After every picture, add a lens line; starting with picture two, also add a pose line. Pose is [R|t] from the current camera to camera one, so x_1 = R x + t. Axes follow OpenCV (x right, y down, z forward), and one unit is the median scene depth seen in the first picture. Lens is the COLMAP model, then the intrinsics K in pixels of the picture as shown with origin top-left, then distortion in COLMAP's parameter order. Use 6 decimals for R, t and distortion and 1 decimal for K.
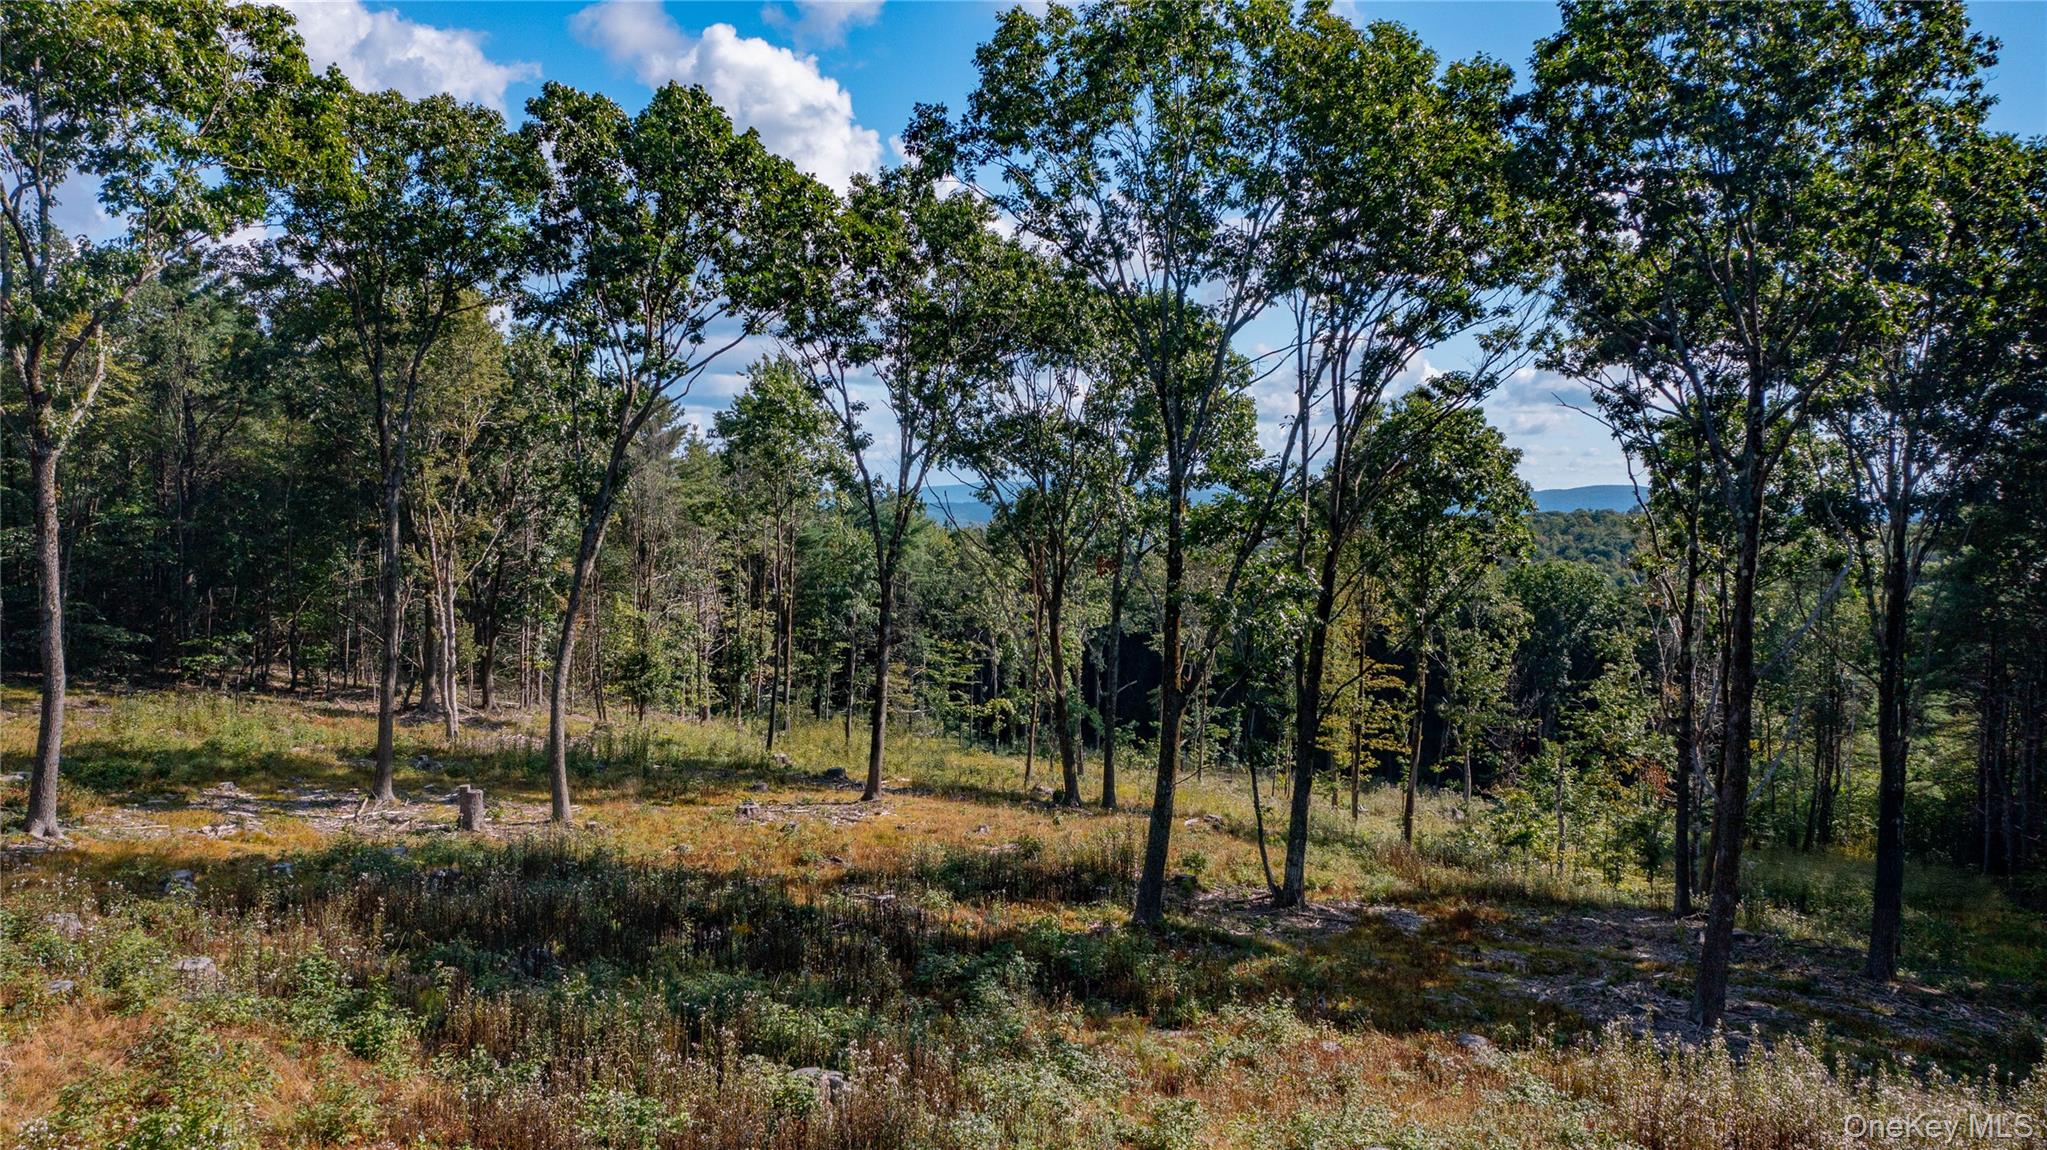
lens RADIAL K [[1619.7, 0, 1023.5], [0, 1619.7, 575.0], [0, 0, 1]] dist [0.005406, 0.001439]
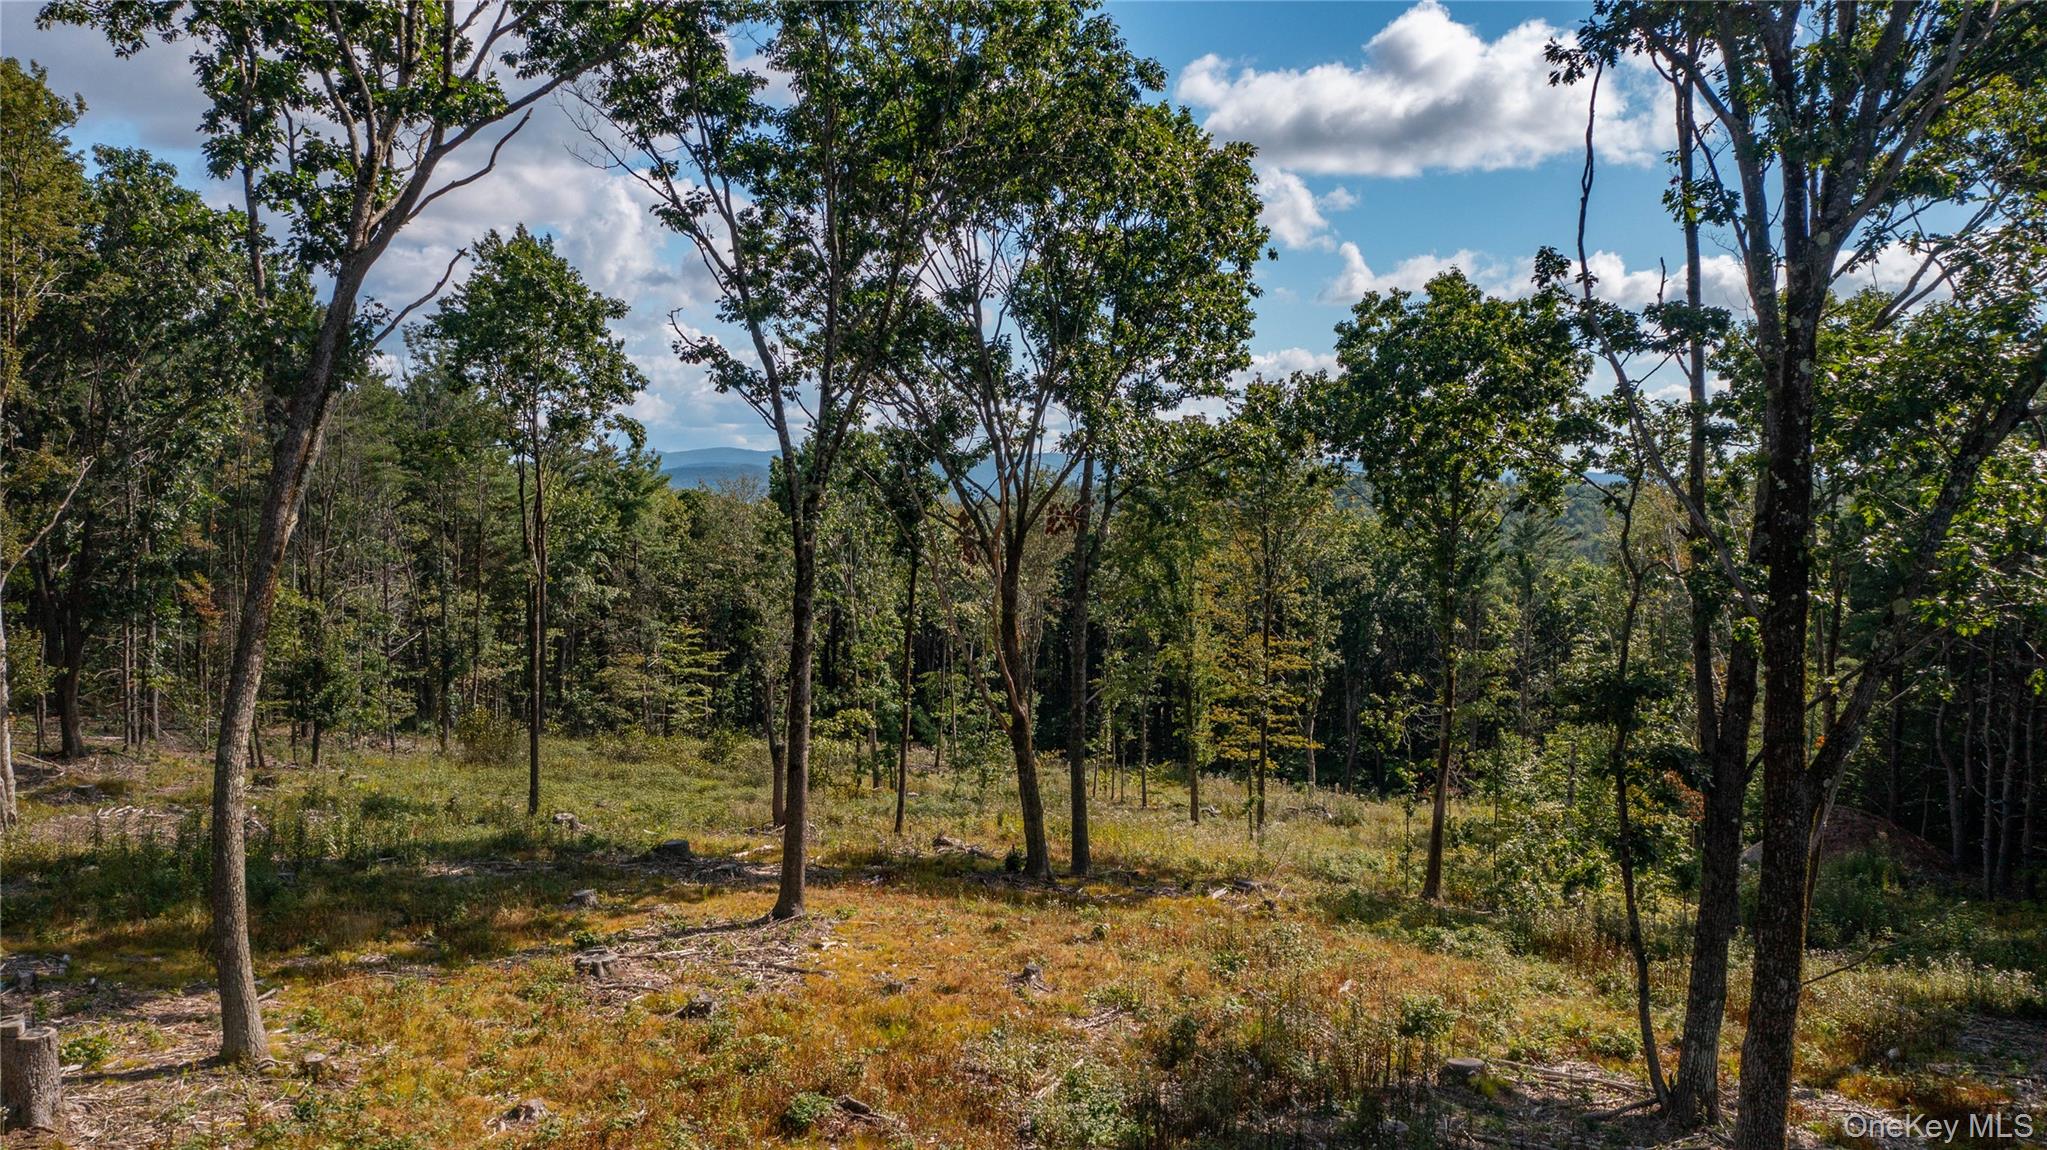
lens RADIAL K [[1619.7, 0, 1023.5], [0, 1619.7, 575.0], [0, 0, 1]] dist [0.005406, 0.001439]
pose [[0.977698, -0.021421, 0.208922, -0.092609], [0.017429, 0.999629, 0.020931, 0.002783], [-0.209293, -0.016823, 0.977708, 0.286782]]
